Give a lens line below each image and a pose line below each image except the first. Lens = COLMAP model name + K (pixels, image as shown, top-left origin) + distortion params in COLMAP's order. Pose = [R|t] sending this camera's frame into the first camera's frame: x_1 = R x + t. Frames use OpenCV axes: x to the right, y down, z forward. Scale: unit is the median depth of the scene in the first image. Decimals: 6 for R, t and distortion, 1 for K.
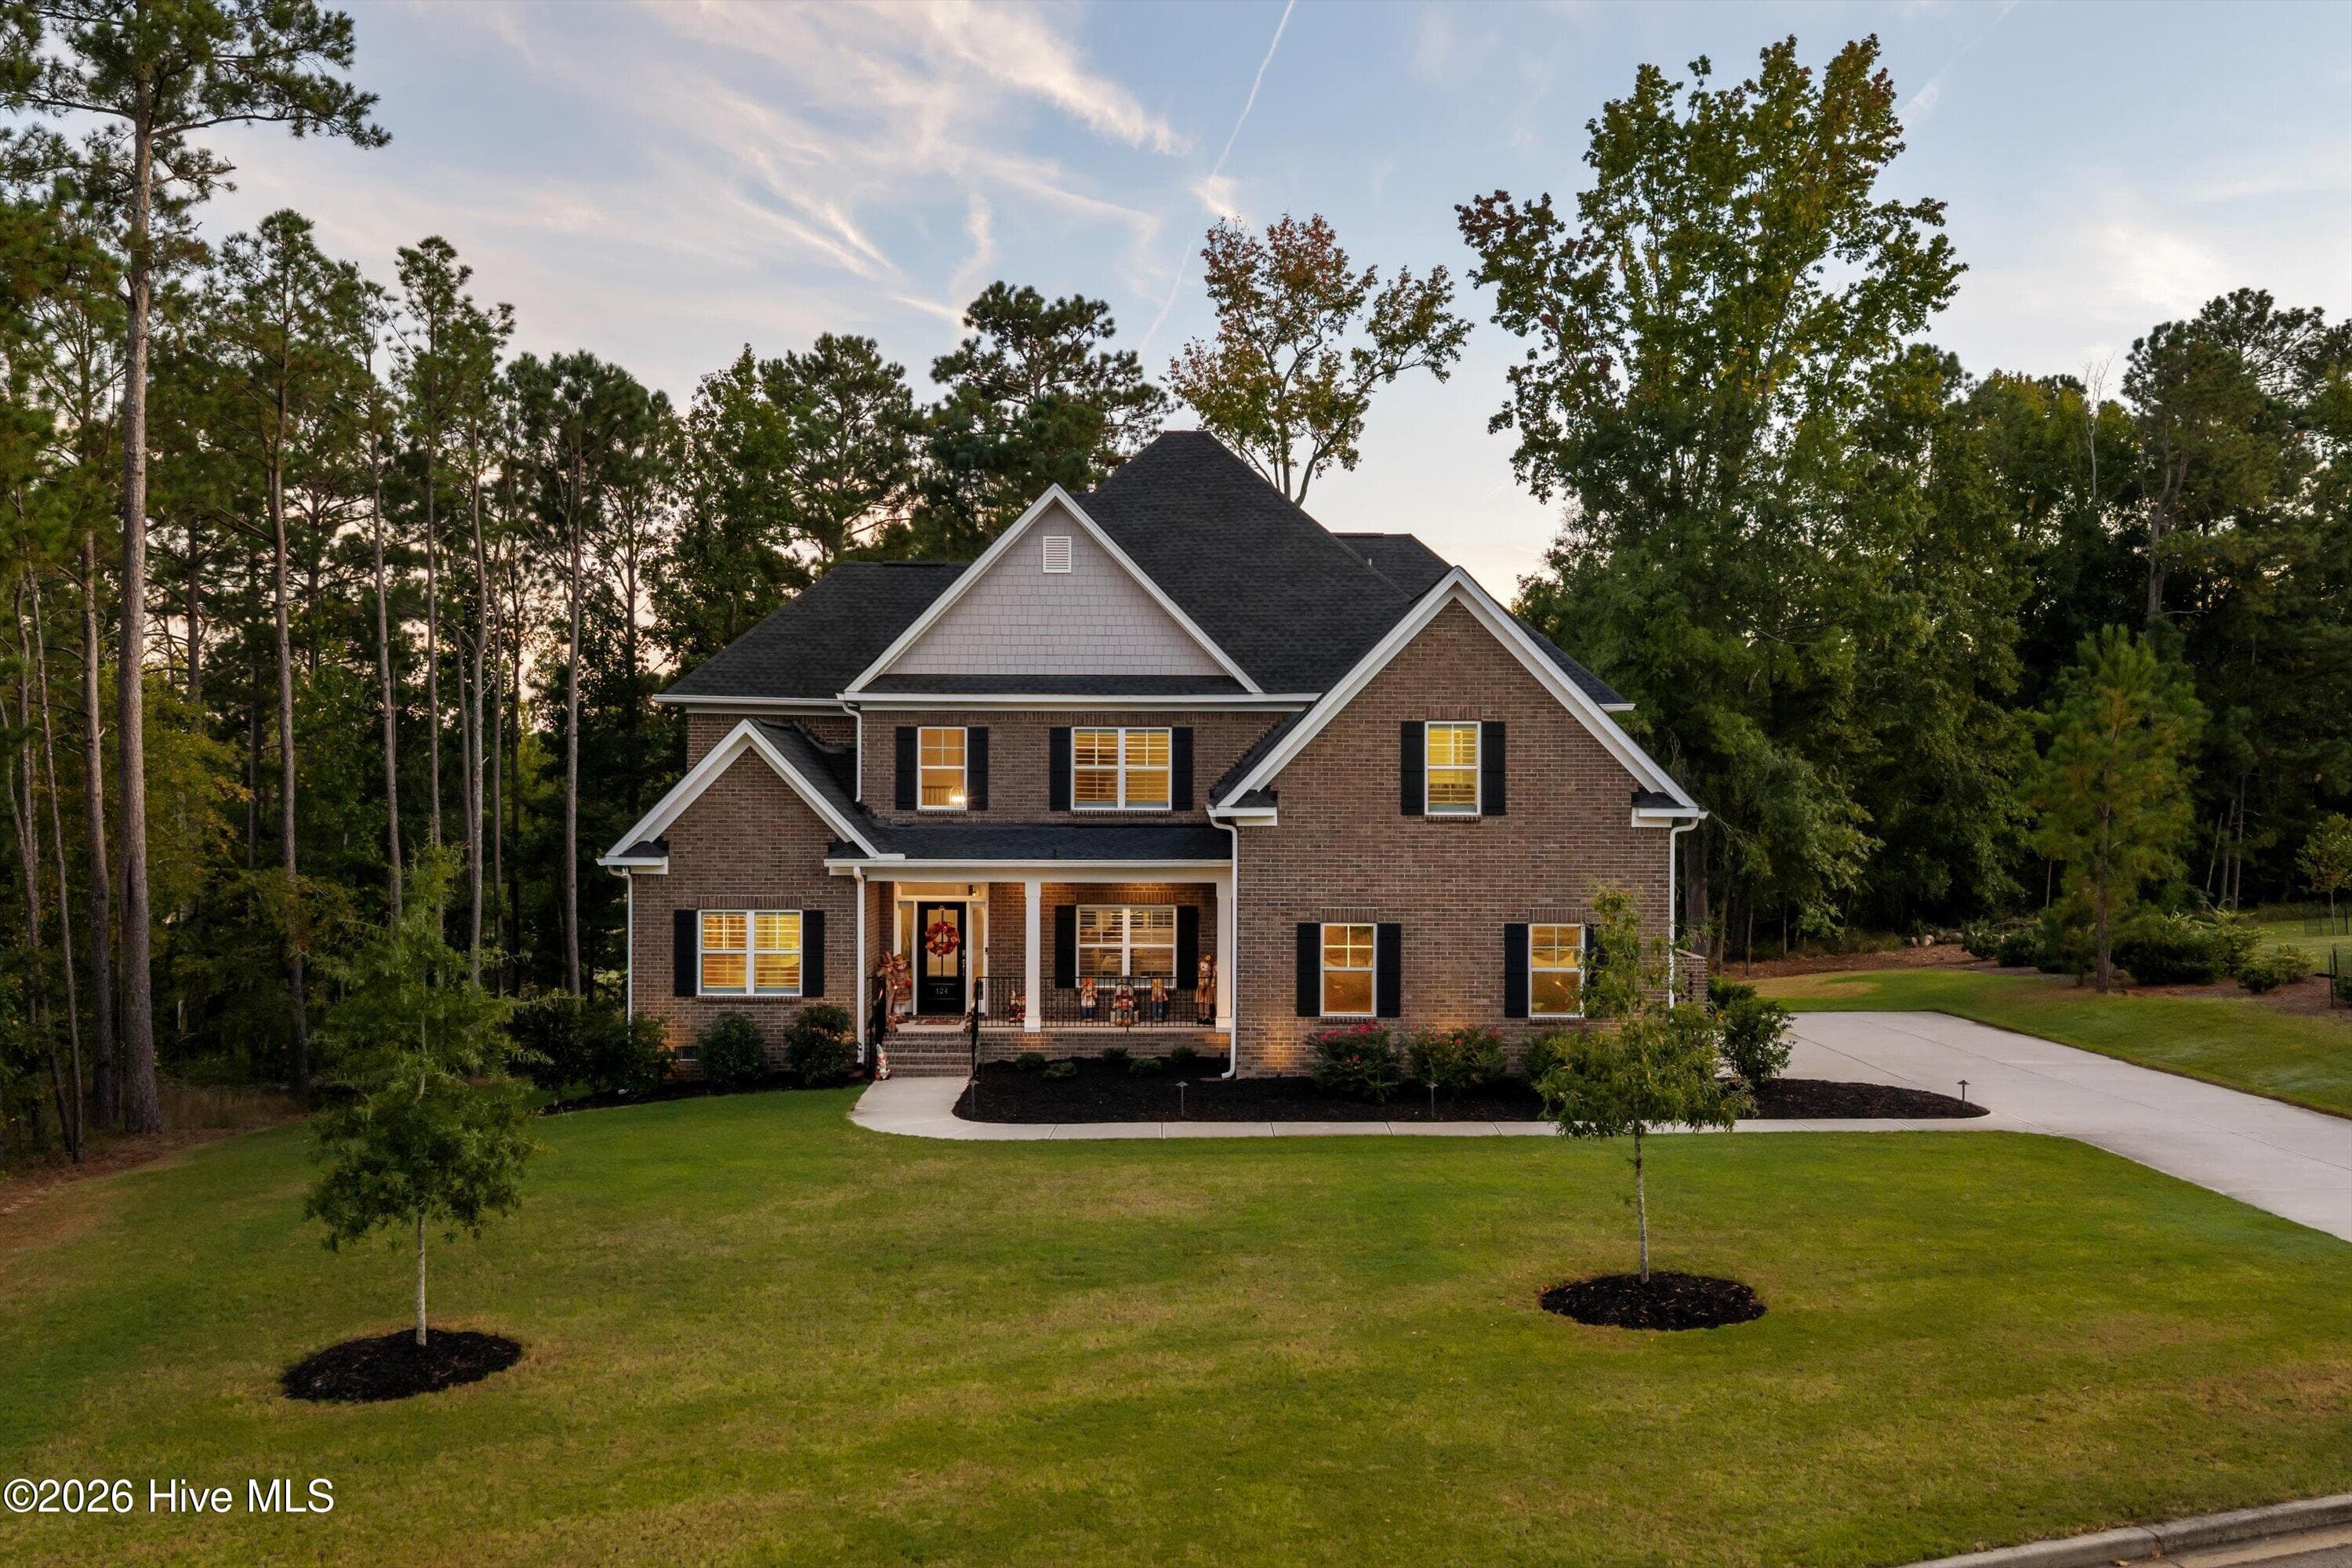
lens RADIAL K [[1971.9, 0, 1189.5], [0, 1971.9, 815.5], [0, 0, 1]] dist [0.007070, -0.012528]
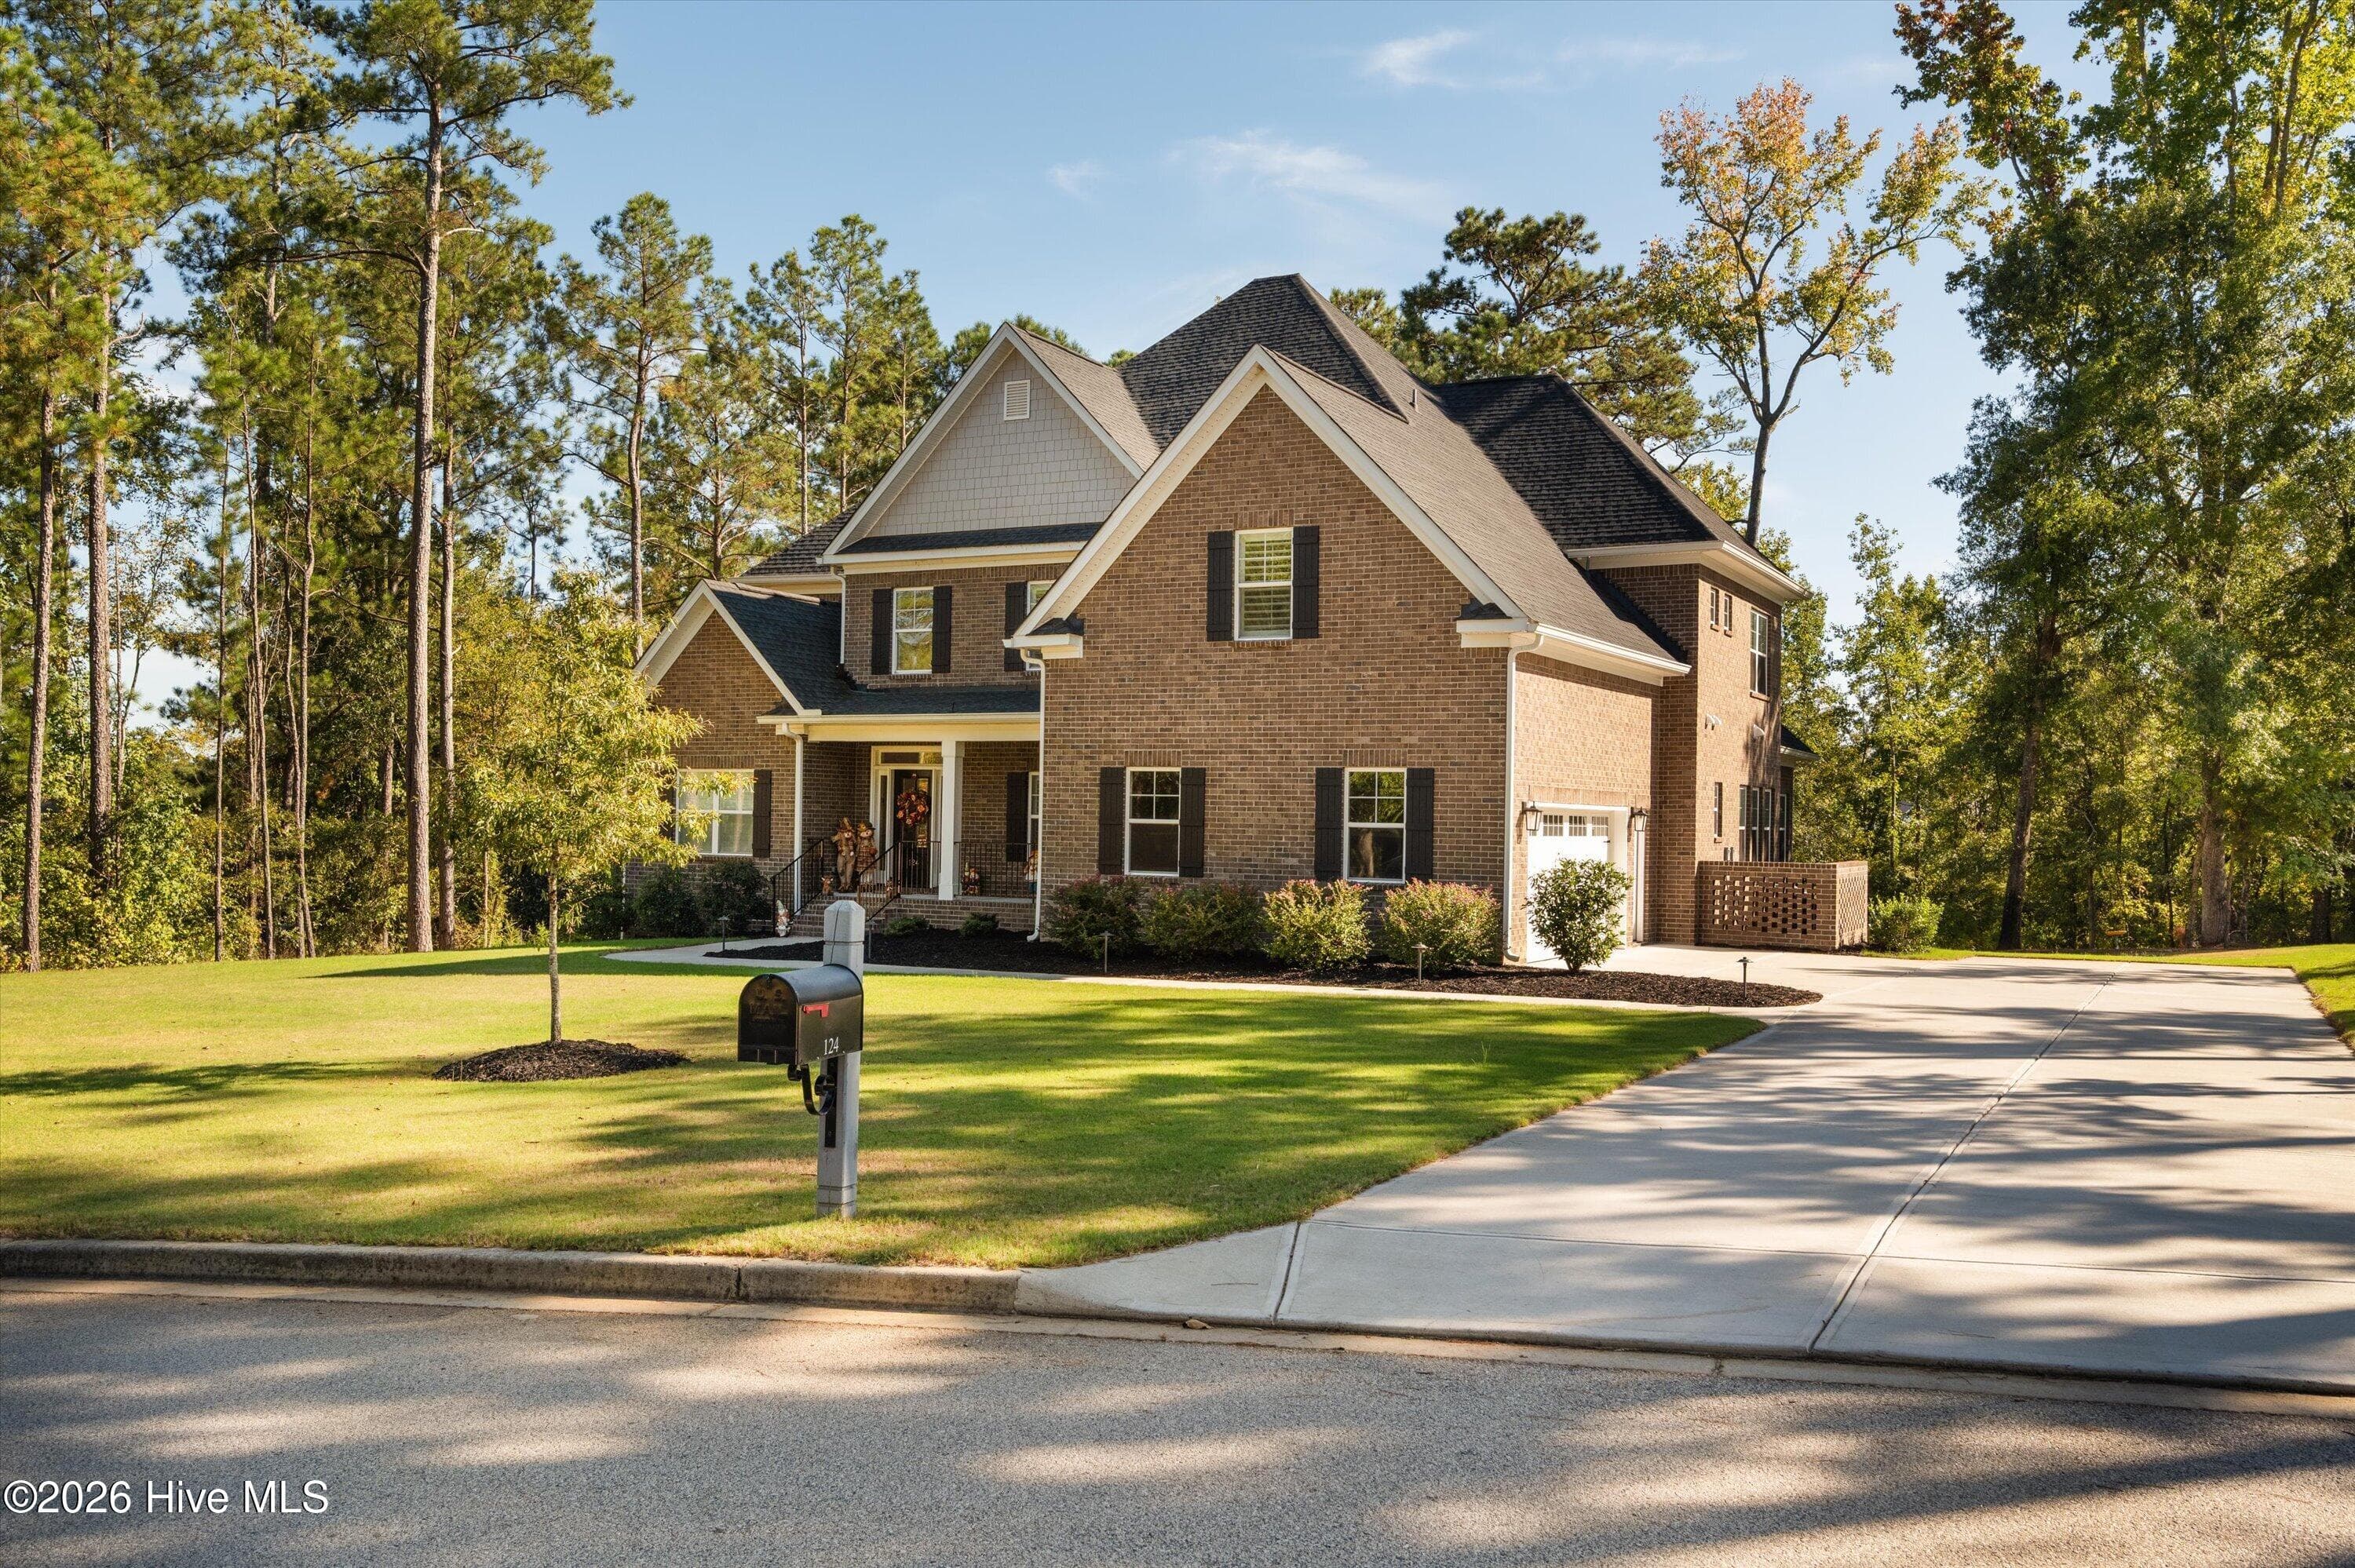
lens RADIAL K [[1974.1, 0, 1179.4], [0, 1974.1, 788.7], [0, 0, 1]] dist [0.007070, -0.012528]
pose [[0.882338, 0.004800, -0.470592, 0.445910], [-0.022260, 0.999254, -0.031544, 0.080955], [0.470090, 0.038308, 0.881787, 0.210998]]
